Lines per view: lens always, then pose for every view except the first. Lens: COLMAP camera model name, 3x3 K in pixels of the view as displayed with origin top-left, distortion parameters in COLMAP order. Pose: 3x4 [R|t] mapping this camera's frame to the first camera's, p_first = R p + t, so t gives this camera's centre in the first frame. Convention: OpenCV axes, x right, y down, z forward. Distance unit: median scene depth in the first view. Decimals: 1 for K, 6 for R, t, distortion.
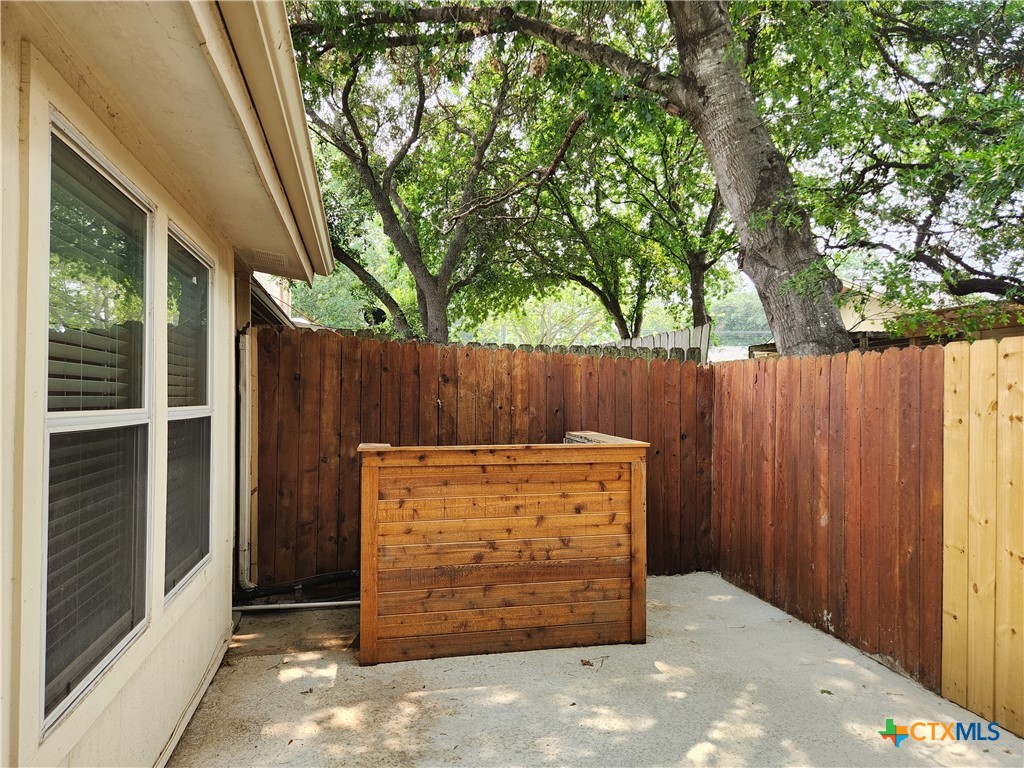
lens RADIAL K [[692.8, 0, 506.8], [0, 692.8, 383.3], [0, 0, 1]] dist [0.063757, -0.052448]
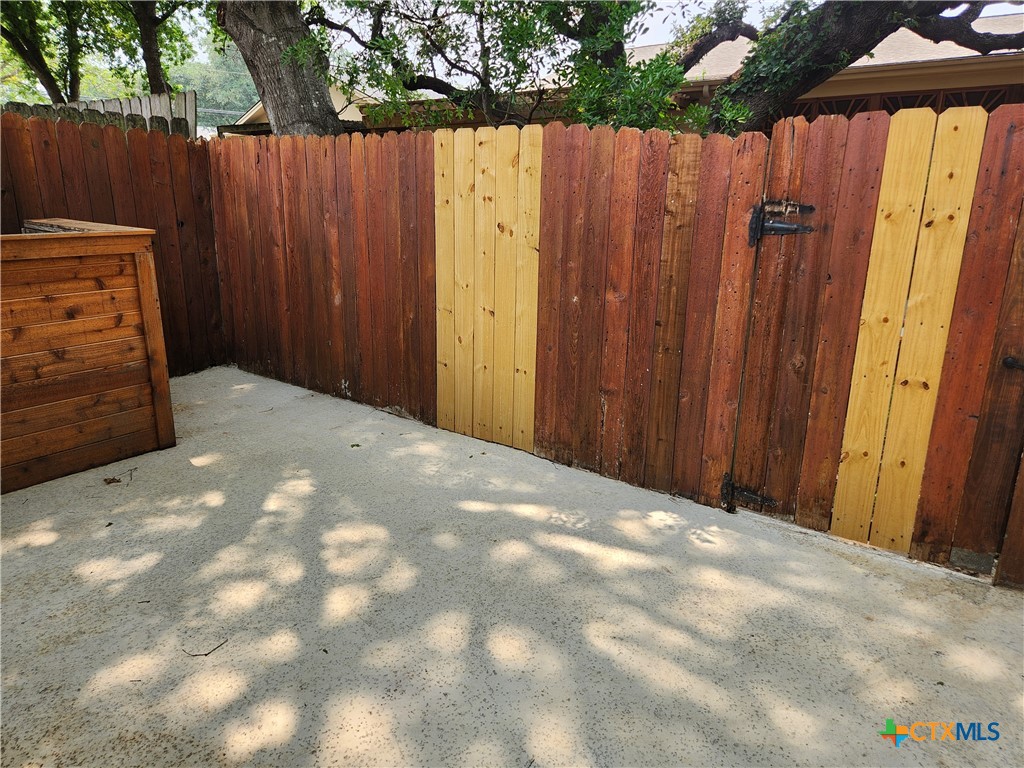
lens RADIAL K [[692.8, 0, 506.8], [0, 692.8, 383.3], [0, 0, 1]] dist [0.063757, -0.052448]
pose [[0.738587, -0.170519, 0.652236, -0.073701], [-0.022295, 0.960776, 0.276429, 0.018554], [-0.673789, -0.218709, 0.705815, 0.047468]]
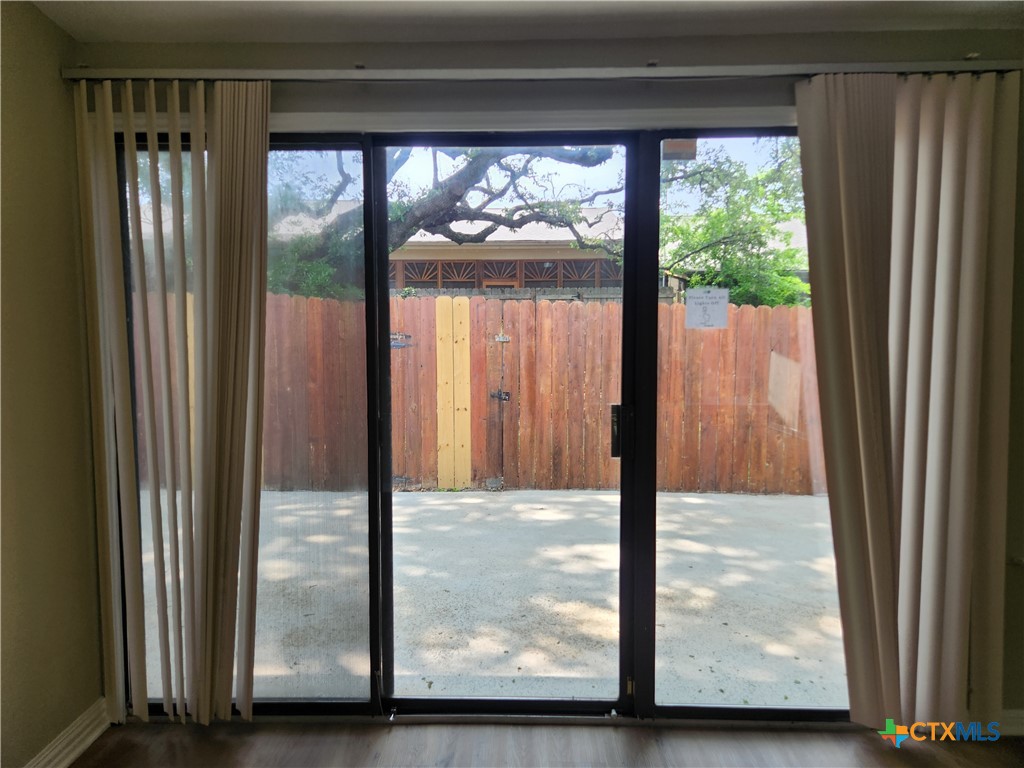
lens RADIAL K [[692.8, 0, 506.8], [0, 692.8, 383.3], [0, 0, 1]] dist [0.063757, -0.052448]
pose [[0.204420, -0.081995, 0.975443, -1.149862], [-0.014957, 0.996108, 0.086867, -0.001516], [-0.978769, -0.032347, 0.202398, -0.233837]]
